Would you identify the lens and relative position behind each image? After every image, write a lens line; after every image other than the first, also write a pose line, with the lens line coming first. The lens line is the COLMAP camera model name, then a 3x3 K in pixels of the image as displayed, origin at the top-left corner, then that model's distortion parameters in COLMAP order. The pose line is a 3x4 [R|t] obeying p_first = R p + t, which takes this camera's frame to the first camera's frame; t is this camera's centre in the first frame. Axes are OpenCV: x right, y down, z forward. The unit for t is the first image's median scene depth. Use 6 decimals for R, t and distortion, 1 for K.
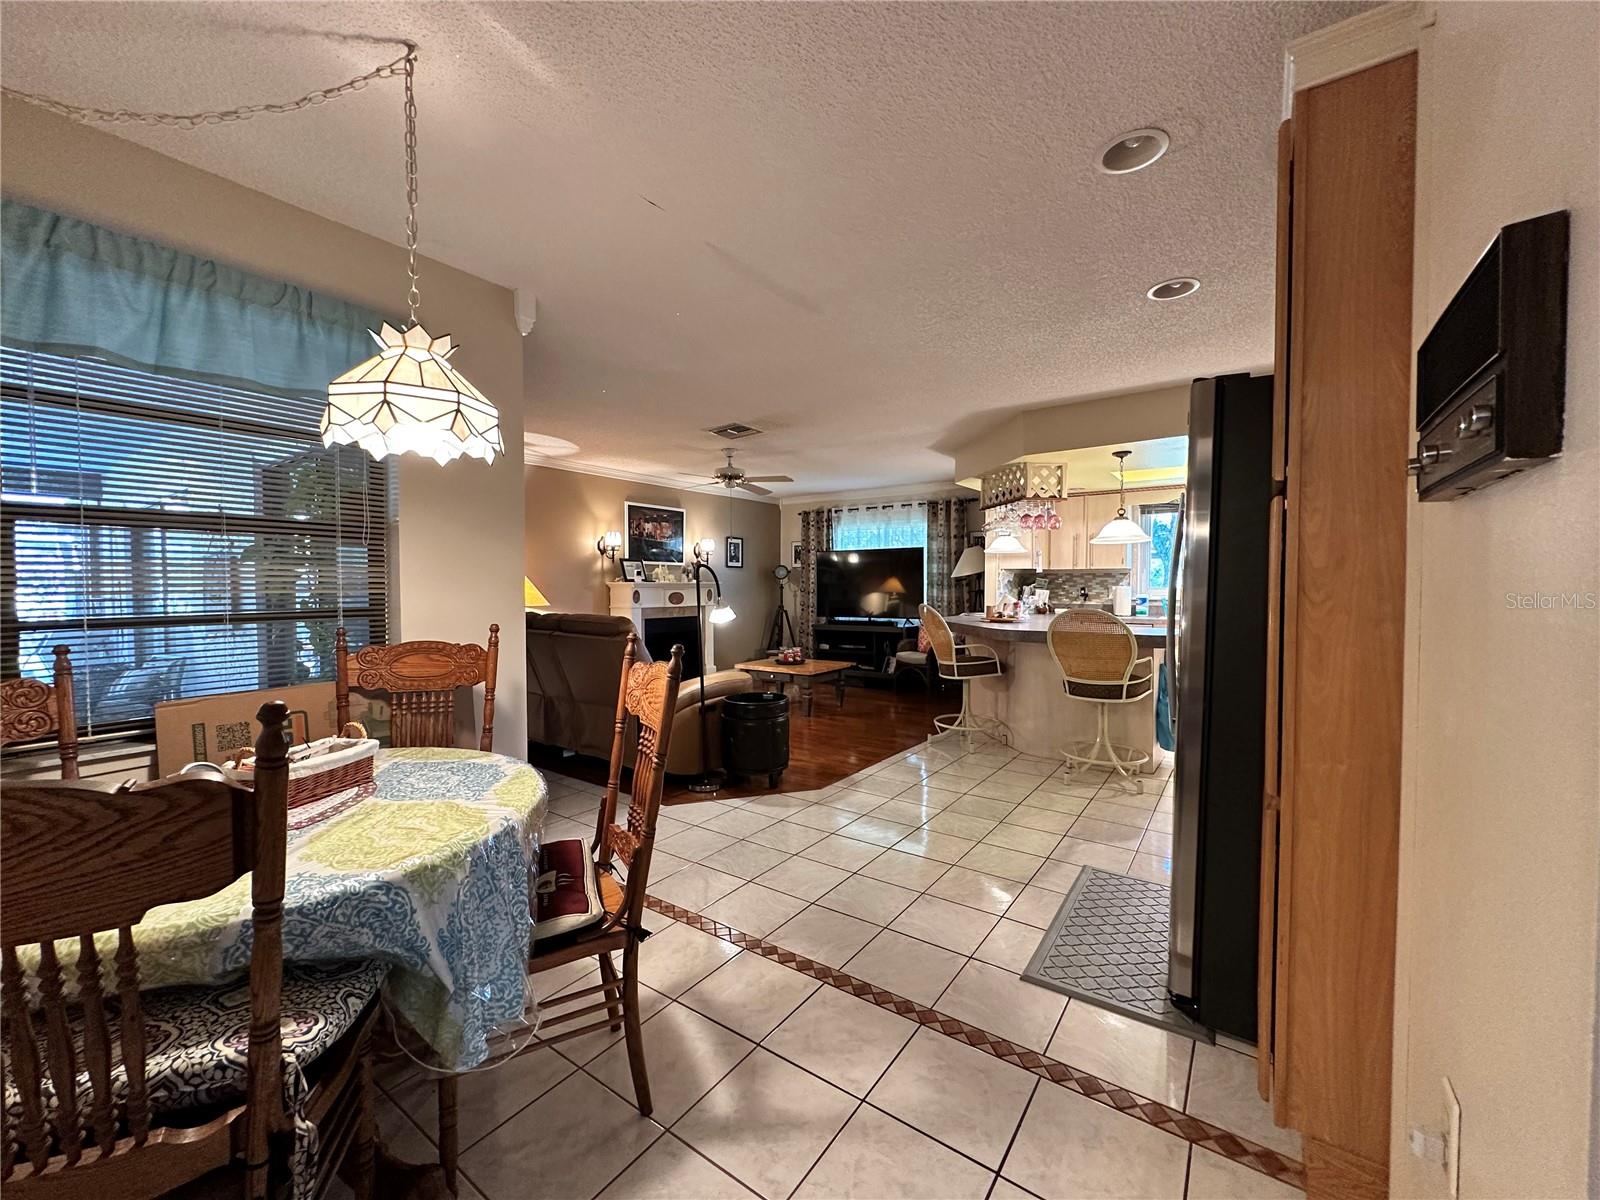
lens RADIAL K [[637.1, 0, 800.3], [0, 637.1, 600.9], [0, 0, 1]] dist [-0.004184, 0.001459]
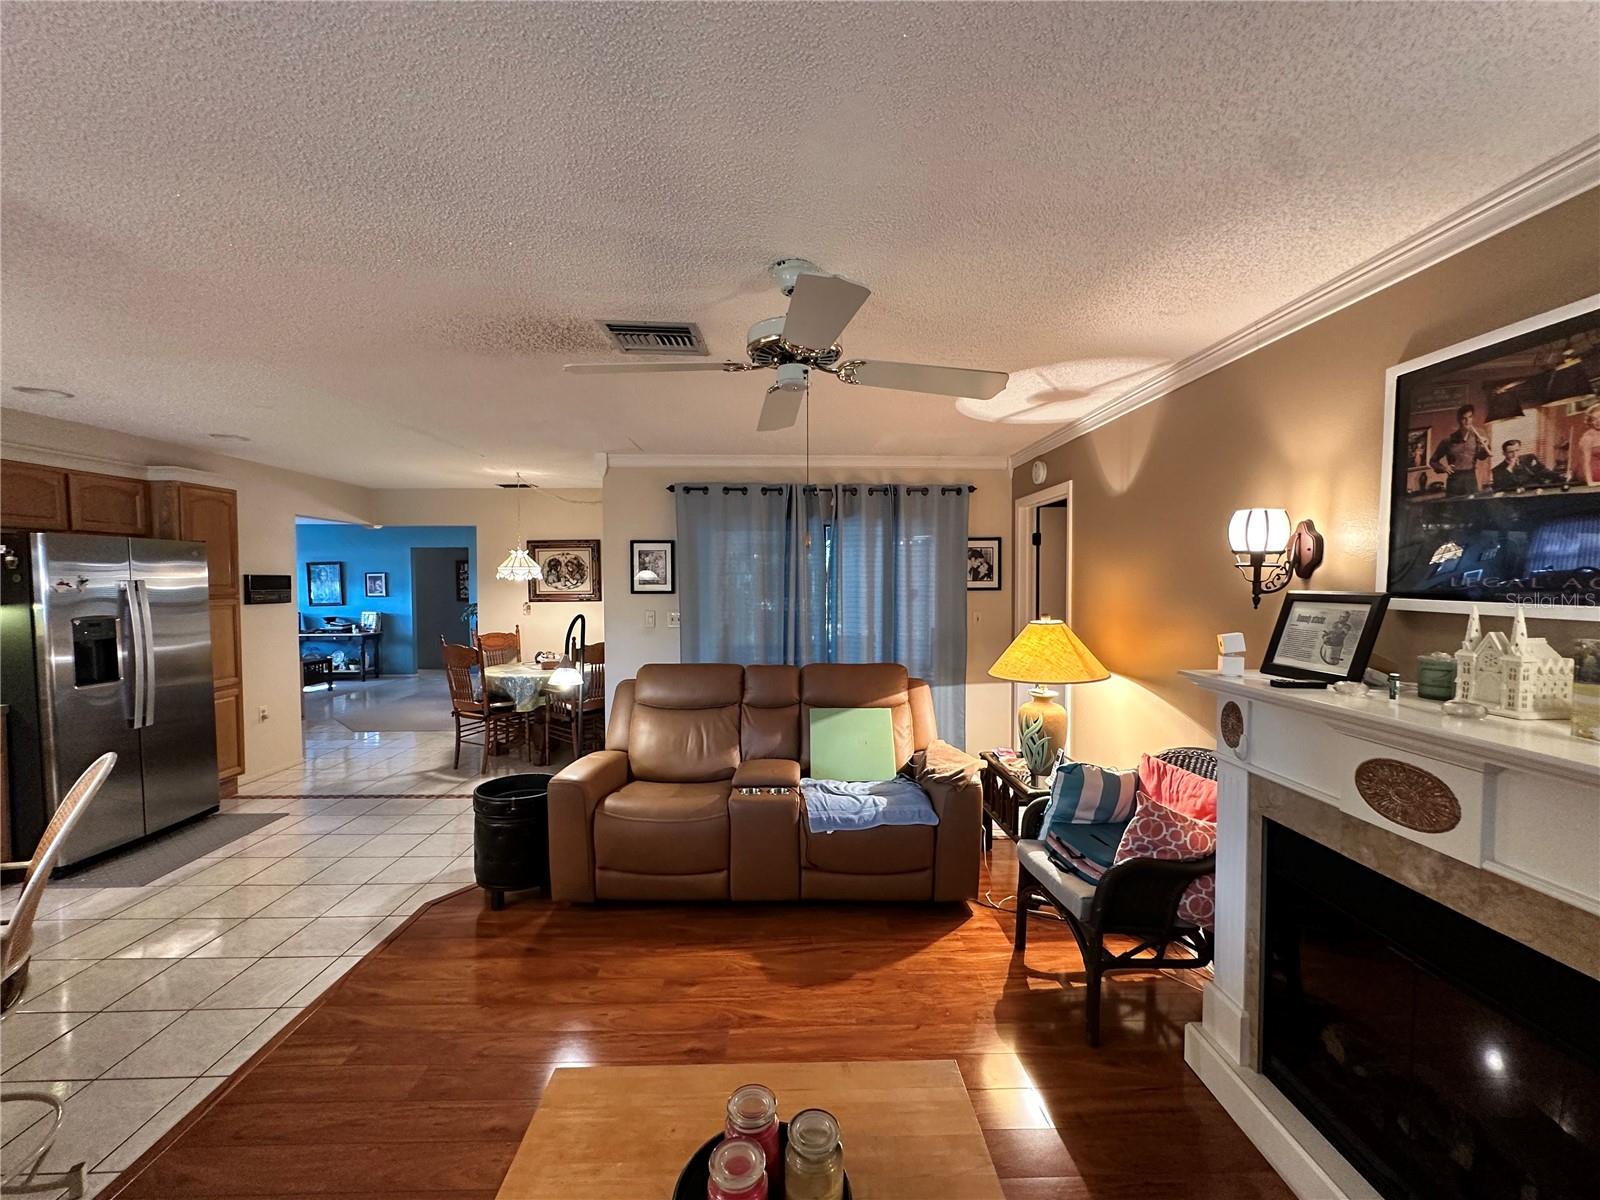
lens RADIAL K [[637.1, 0, 801.7], [0, 637.1, 598.4], [0, 0, 1]] dist [-0.004184, 0.001459]
pose [[-0.797310, 0.020738, -0.603214, 0.074707], [-0.013984, 0.998507, 0.052812, -0.076774], [0.603408, 0.050543, -0.795829, 1.110588]]
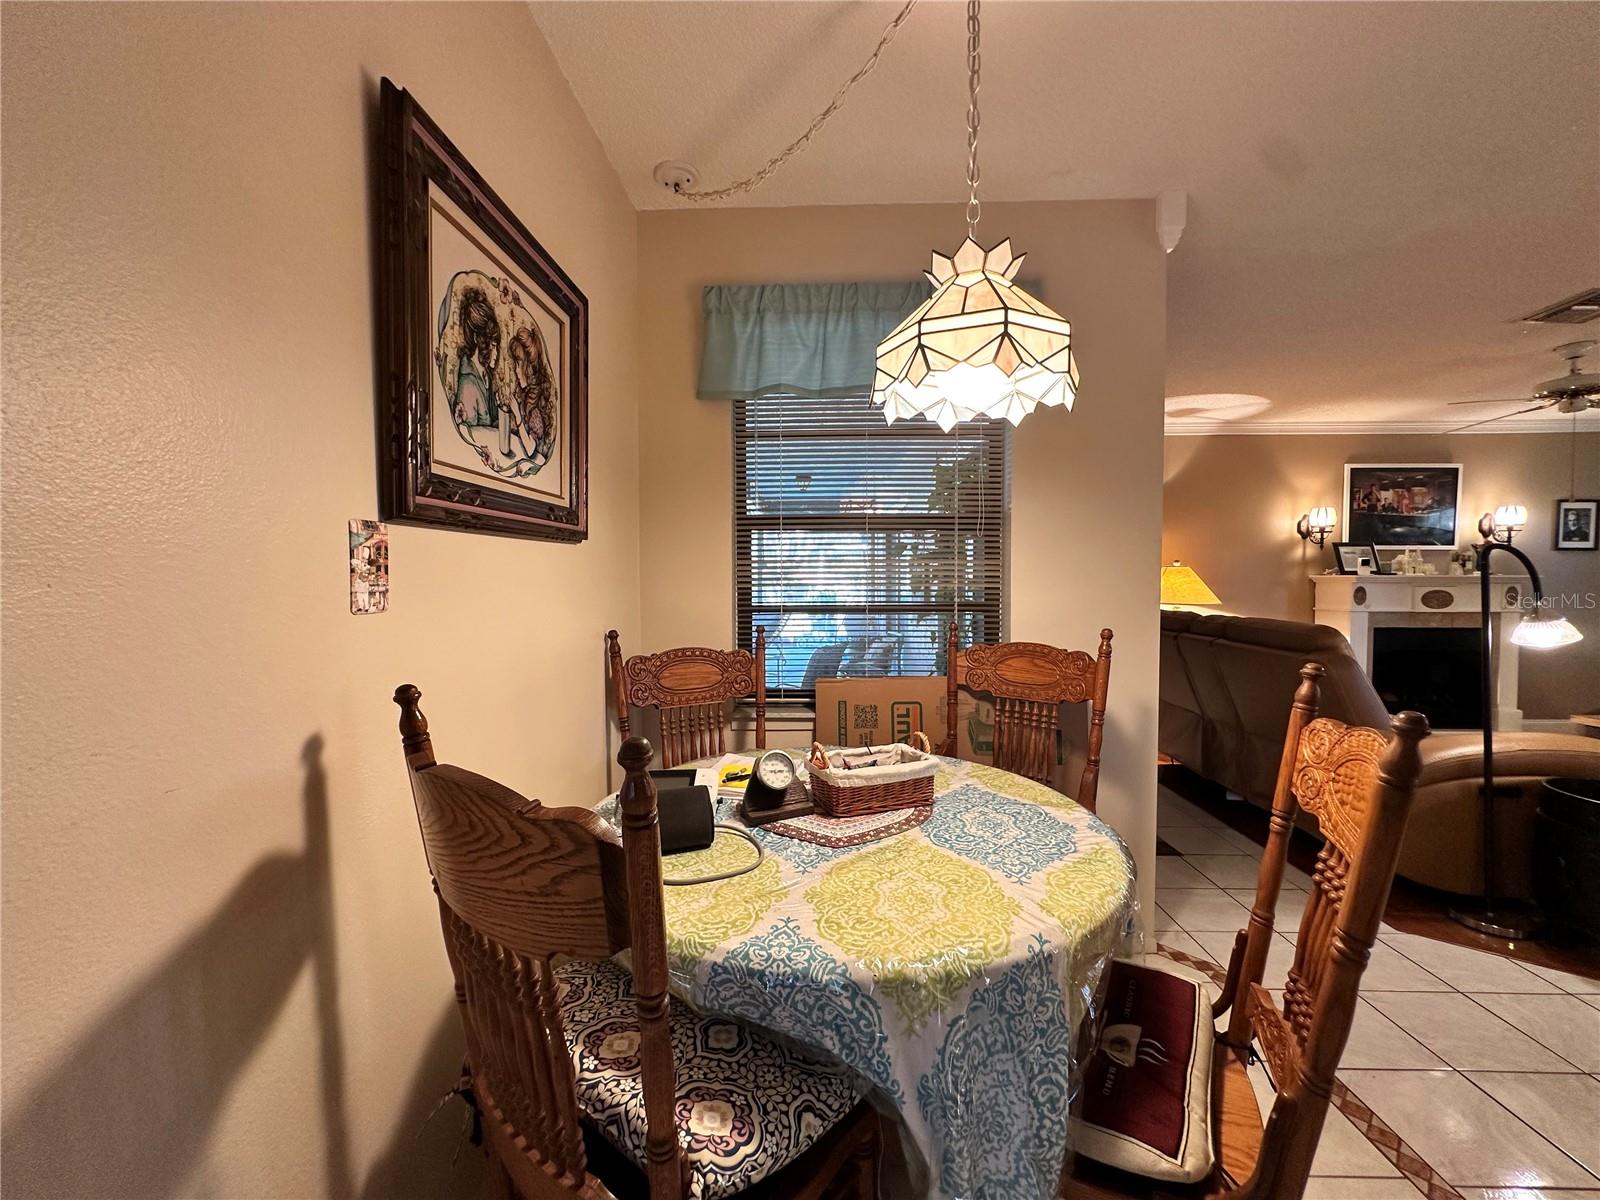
lens RADIAL K [[637.1, 0, 804.1], [0, 637.1, 598.2], [0, 0, 1]] dist [-0.004184, 0.001459]
pose [[0.556842, 0.027929, -0.830149, -0.013726], [-0.022906, 0.999571, 0.018264, -0.002506], [0.830302, 0.008846, 0.557243, 0.089615]]
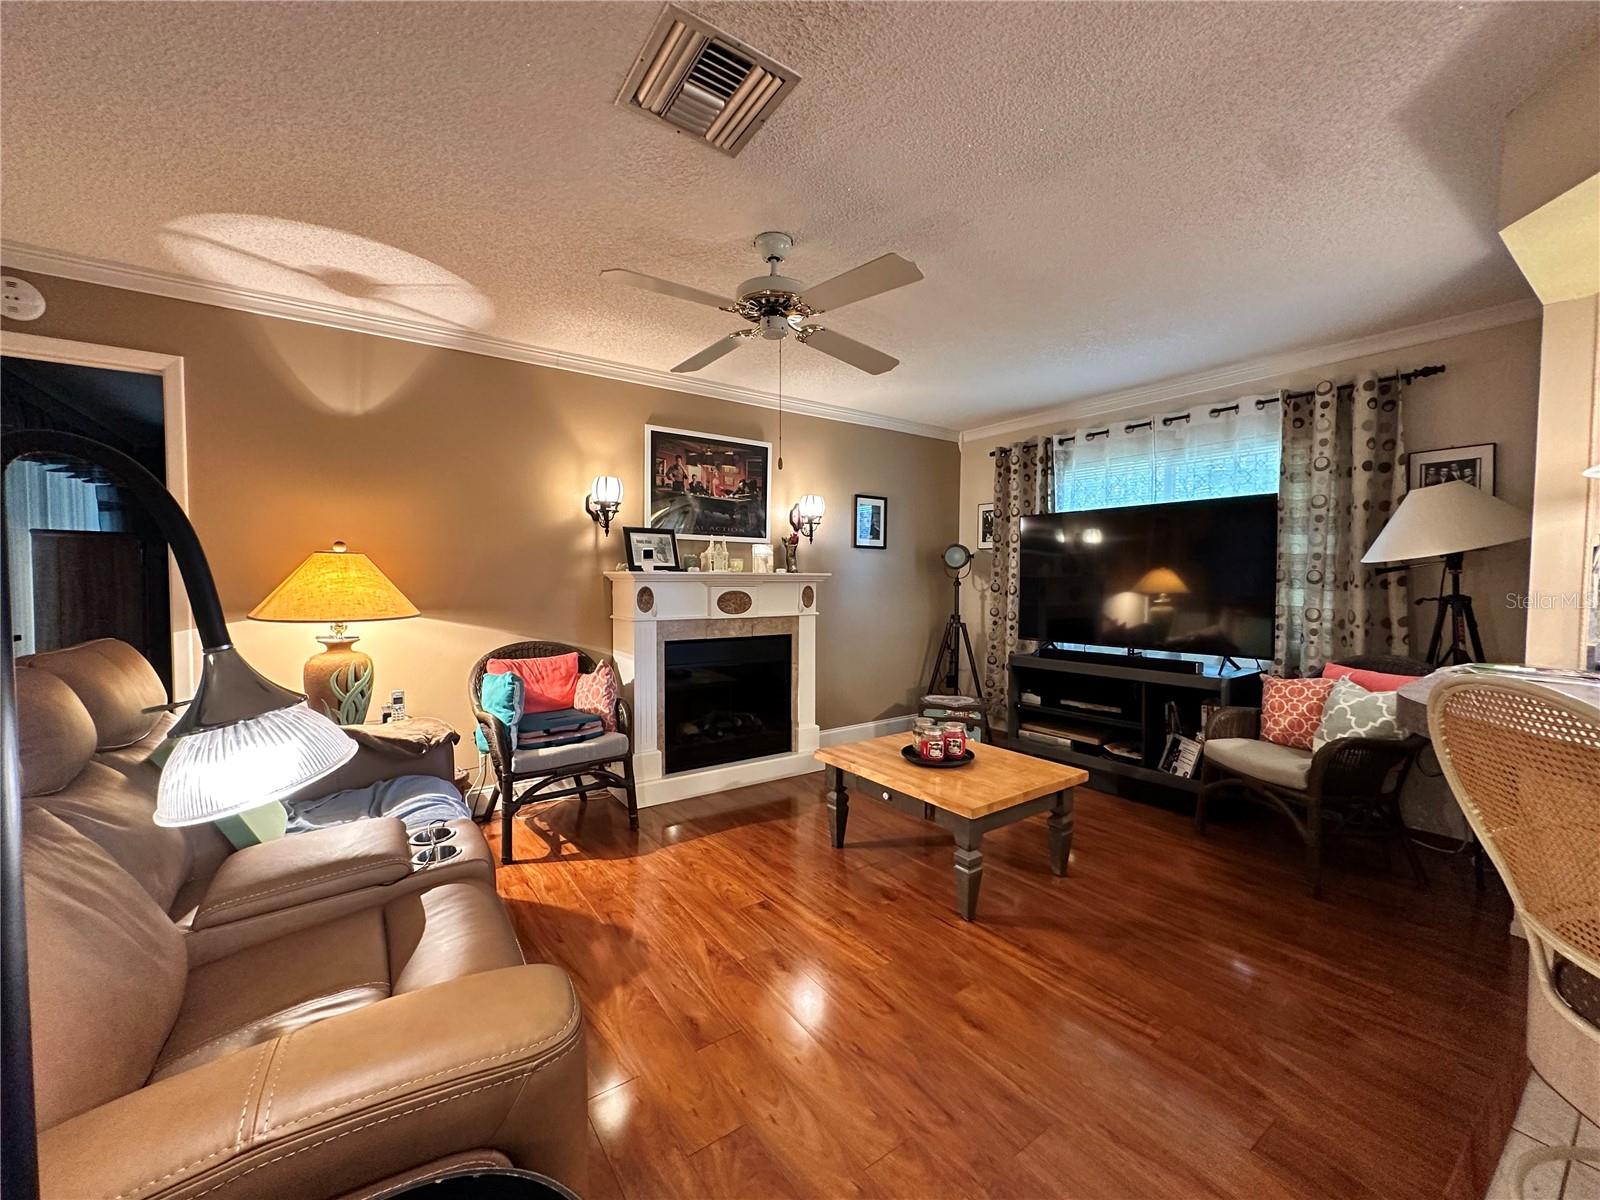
lens RADIAL K [[637.1, 0, 801.9], [0, 637.1, 601.8], [0, 0, 1]] dist [-0.004184, 0.001459]
pose [[0.944420, 0.019126, -0.328184, 0.036461], [-0.015510, 0.999787, 0.013631, -0.013677], [0.328374, -0.007783, 0.944516, 0.547752]]
